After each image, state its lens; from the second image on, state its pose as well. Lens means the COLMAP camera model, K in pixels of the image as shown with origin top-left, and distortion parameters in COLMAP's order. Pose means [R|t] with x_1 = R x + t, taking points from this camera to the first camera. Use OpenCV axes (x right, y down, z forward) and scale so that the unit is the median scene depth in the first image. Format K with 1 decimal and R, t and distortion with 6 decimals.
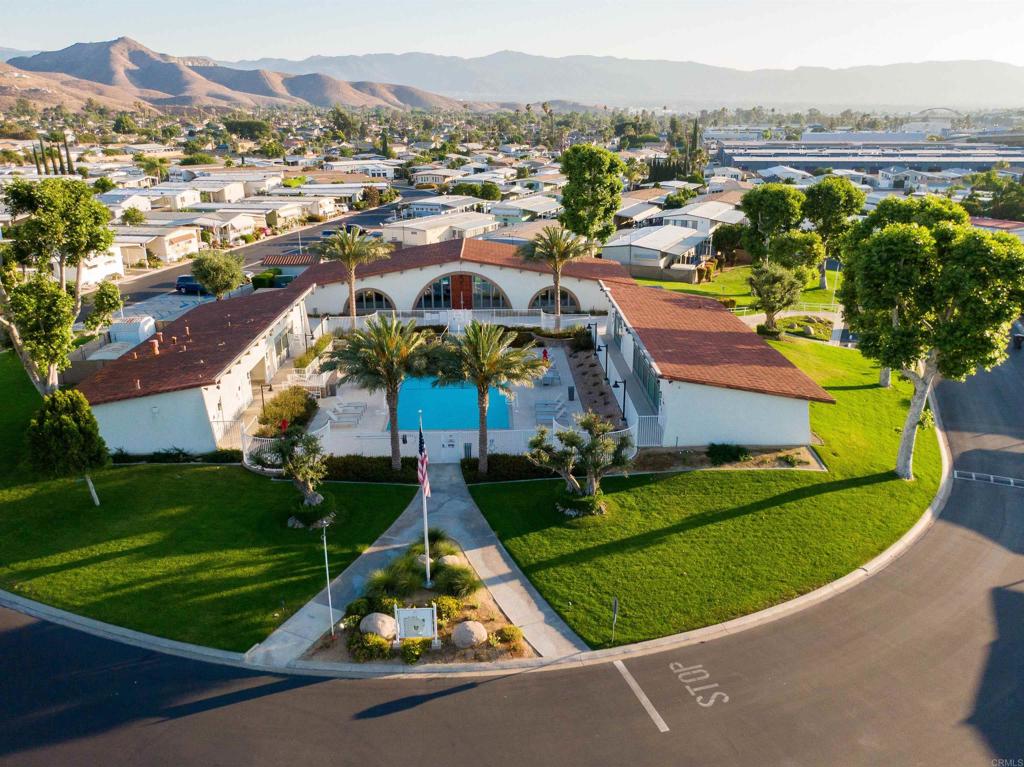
lens RADIAL K [[802.8, 0, 510.2], [0, 802.8, 384.8], [0, 0, 1]] dist [0.009443, 0.007235]
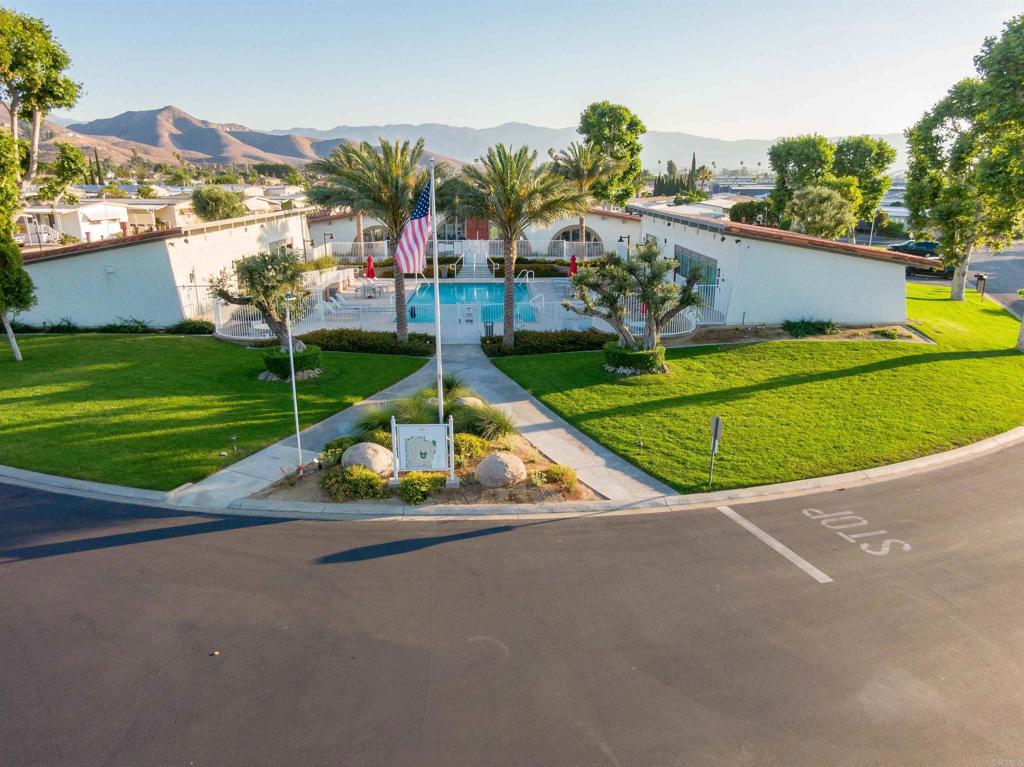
lens RADIAL K [[735.8, 0, 510.1], [0, 735.8, 383.2], [0, 0, 1]] dist [0.031769, -0.038013]
pose [[0.999963, 0.005262, -0.006774, -0.032722], [-0.005620, 0.998528, -0.053947, 0.226214], [0.006480, 0.053983, 0.998521, 0.311343]]
